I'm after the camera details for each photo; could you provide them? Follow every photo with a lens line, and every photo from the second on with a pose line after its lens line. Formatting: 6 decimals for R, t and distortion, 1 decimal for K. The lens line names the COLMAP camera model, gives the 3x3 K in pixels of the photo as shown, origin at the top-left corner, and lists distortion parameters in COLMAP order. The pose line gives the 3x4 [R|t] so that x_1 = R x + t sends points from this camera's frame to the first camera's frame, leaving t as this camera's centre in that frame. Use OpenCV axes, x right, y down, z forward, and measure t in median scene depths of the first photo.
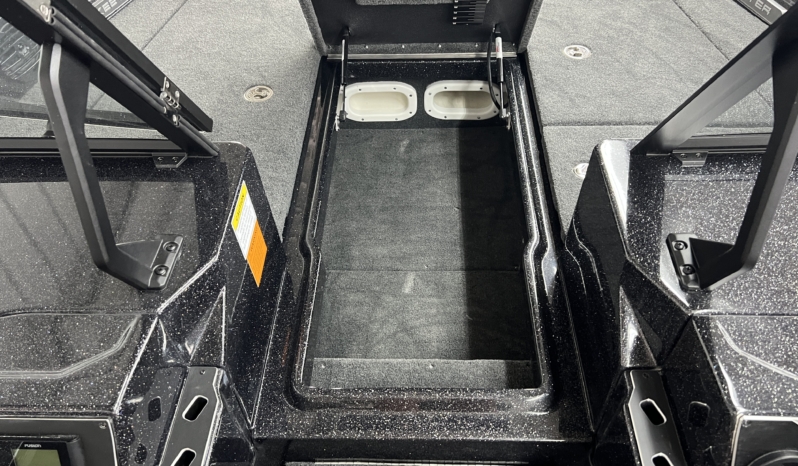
lens RADIAL K [[619.9, 0, 399.0], [0, 619.9, 233.9], [0, 0, 1]] dist [0.053056, -0.056609]
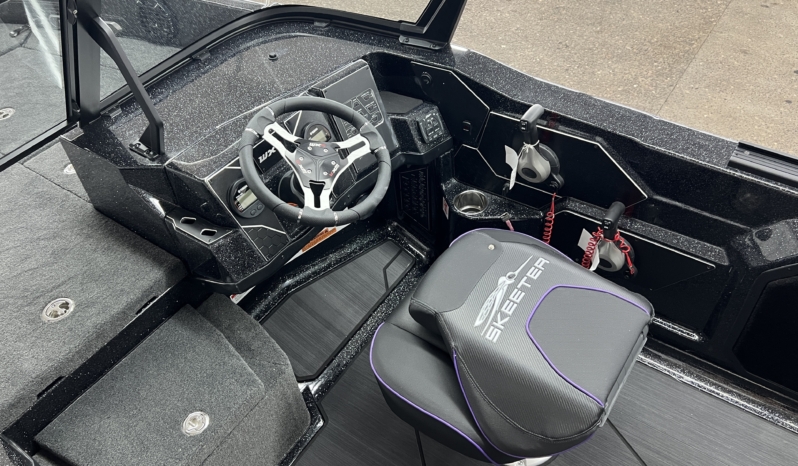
lens RADIAL K [[619.9, 0, 400.8], [0, 619.9, 232.8], [0, 0, 1]] dist [0.053056, -0.056609]
pose [[0.538412, -0.614583, 0.576542, -0.340007], [0.651534, 0.737507, 0.177724, 0.386457], [-0.534430, 0.279948, 0.797504, -0.788201]]
